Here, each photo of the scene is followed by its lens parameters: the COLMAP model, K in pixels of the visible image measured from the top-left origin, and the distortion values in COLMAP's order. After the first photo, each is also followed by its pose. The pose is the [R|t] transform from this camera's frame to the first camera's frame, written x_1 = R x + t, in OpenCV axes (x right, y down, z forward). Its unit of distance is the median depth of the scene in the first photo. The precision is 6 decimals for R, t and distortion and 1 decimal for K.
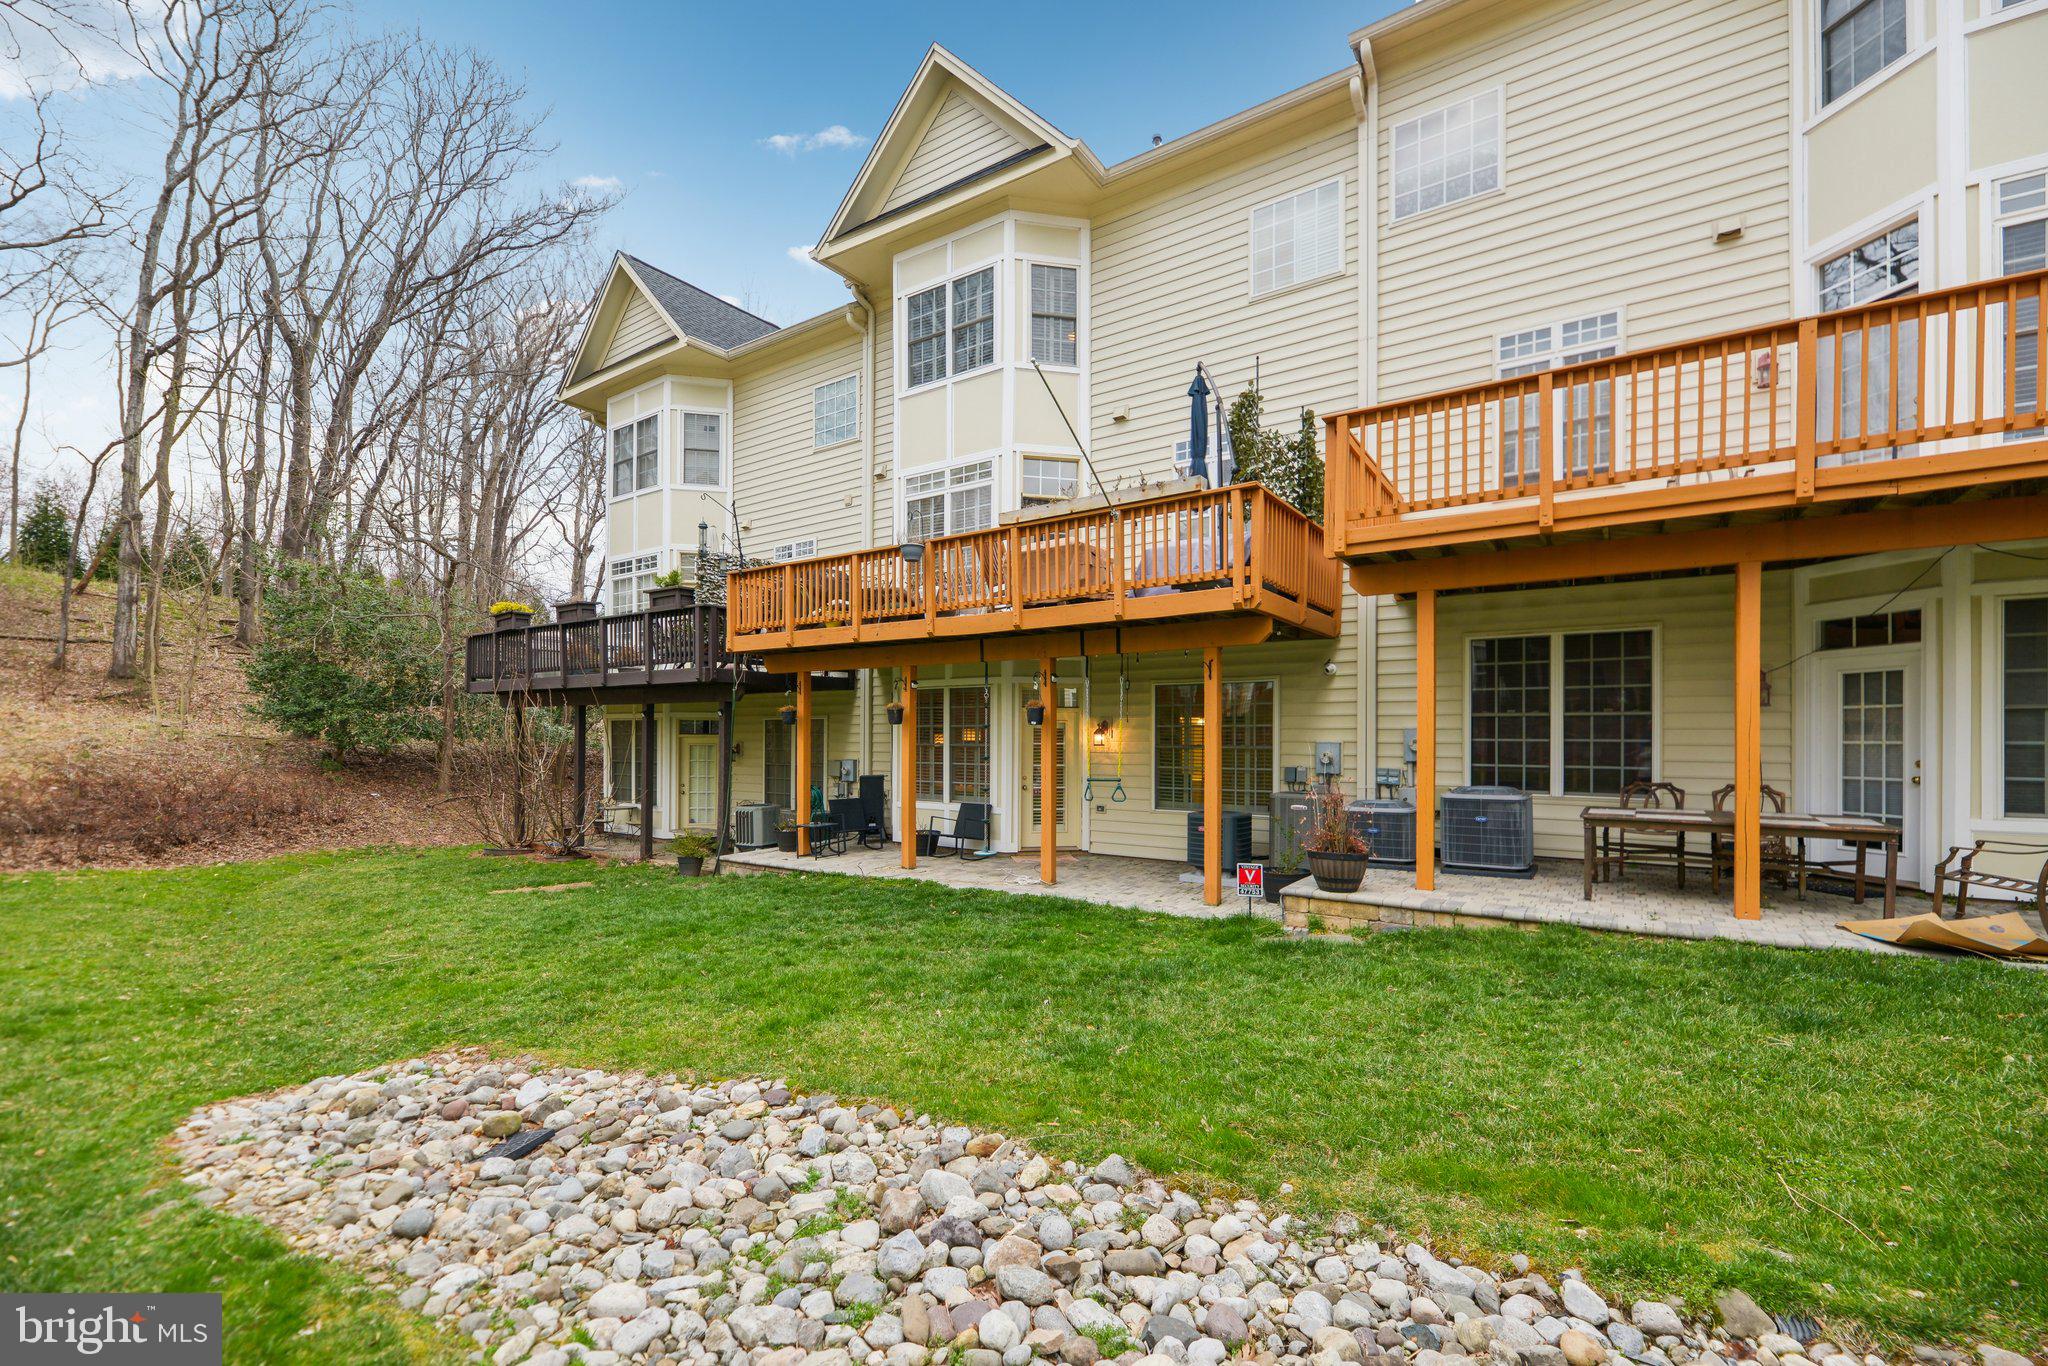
lens RADIAL K [[861.2, 0, 1023.6], [0, 861.2, 716.7], [0, 0, 1]] dist [0.000466, 0.000410]
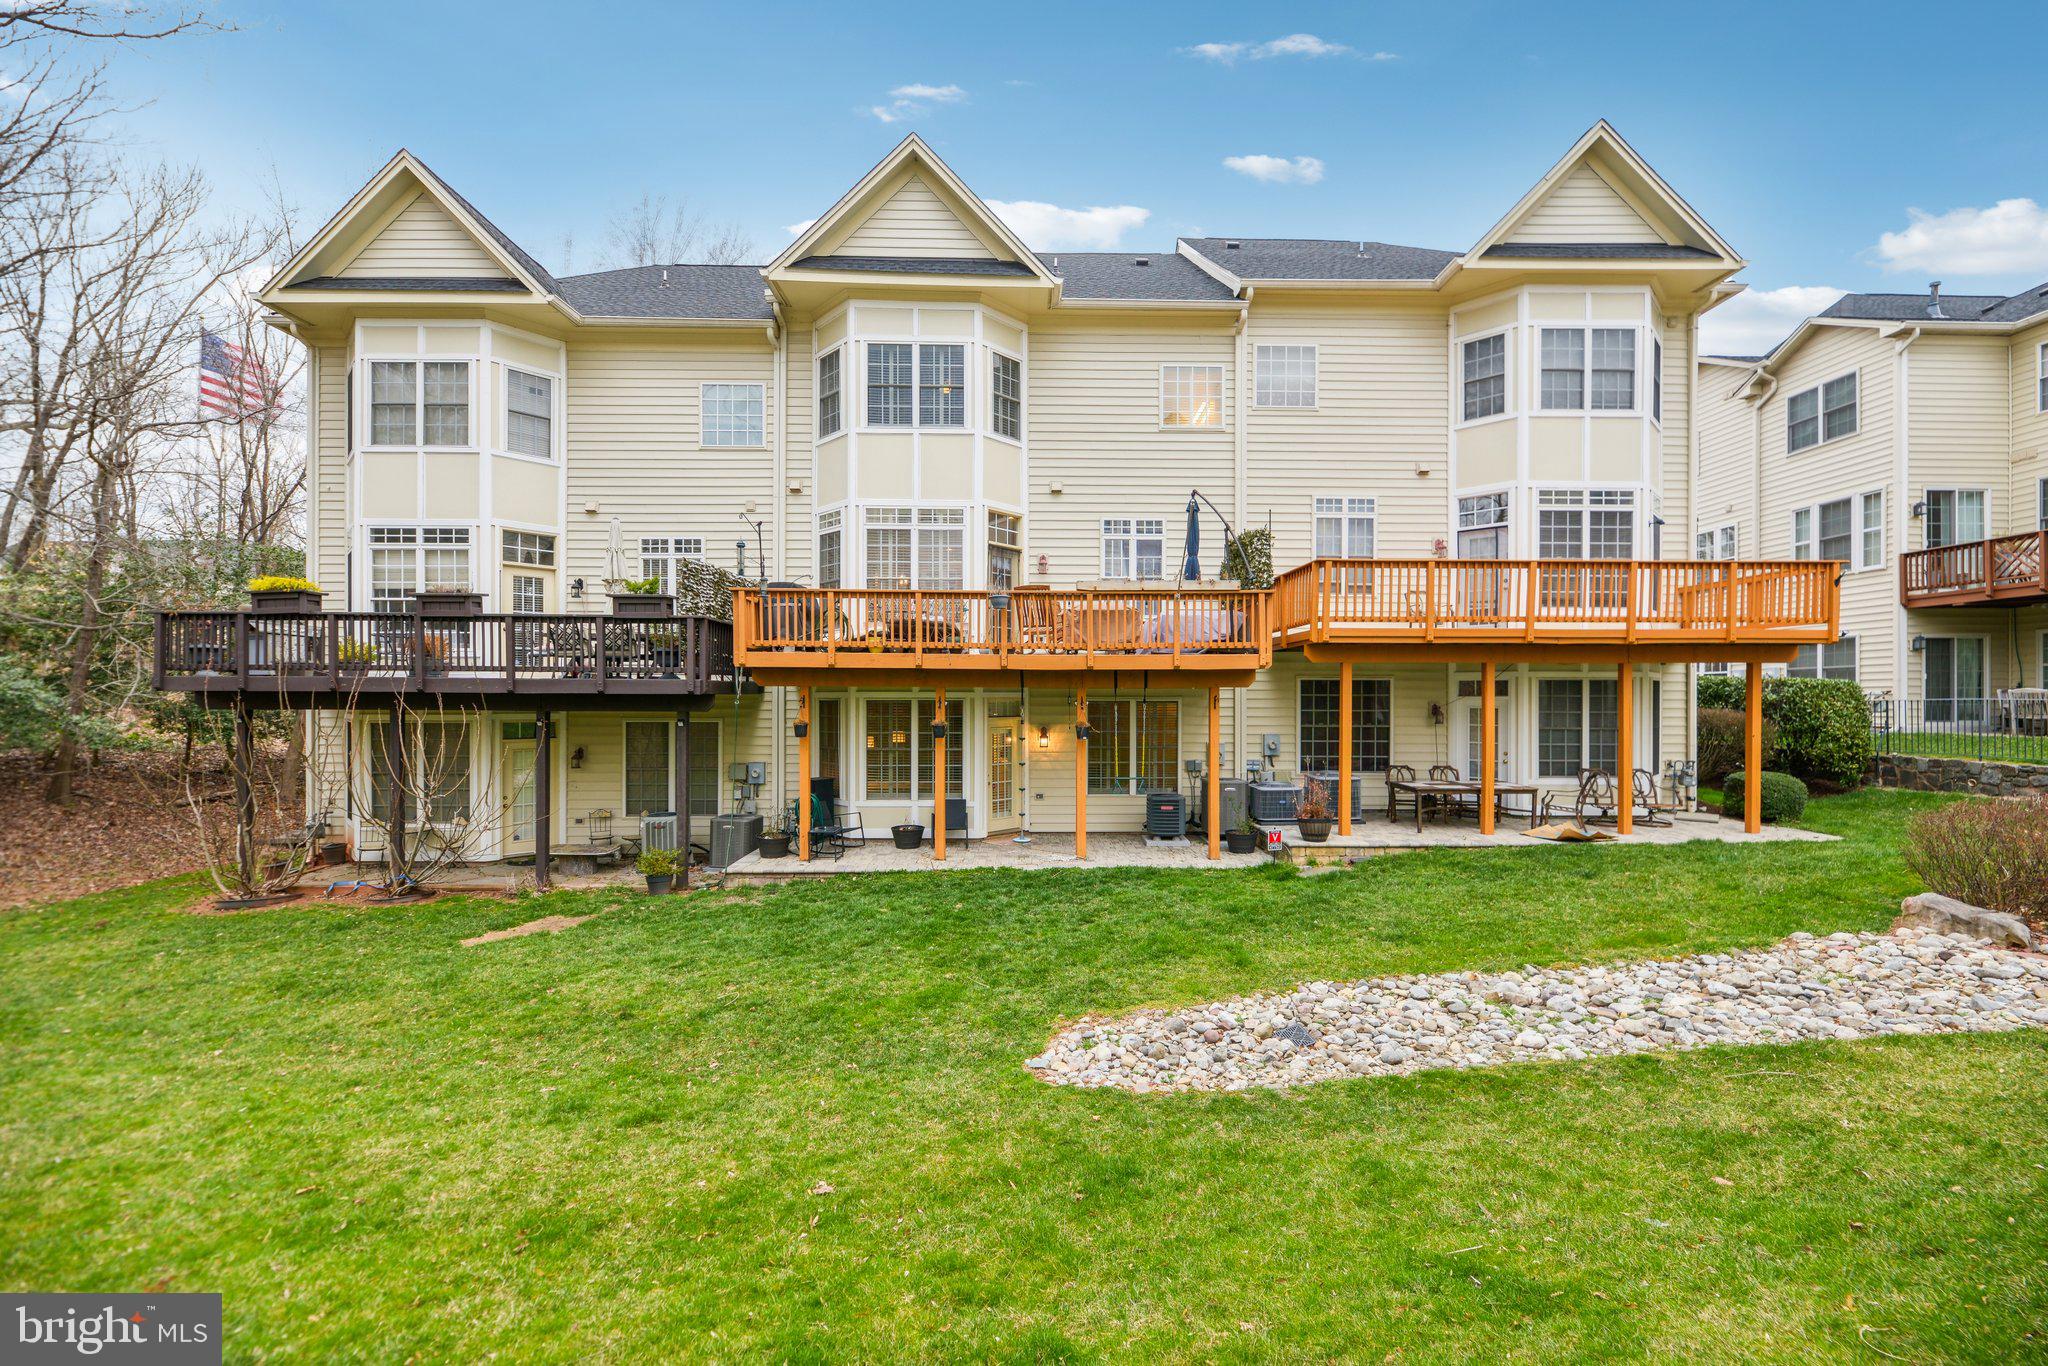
lens RADIAL K [[847.7, 0, 1048.3], [0, 847.7, 684.8], [0, 0, 1]] dist [0.001006, -0.005066]
pose [[0.812480, 0.008256, 0.582930, -0.670543], [-0.012749, 0.999912, 0.003607, -0.066529], [-0.582849, -0.010363, 0.812514, -0.022550]]
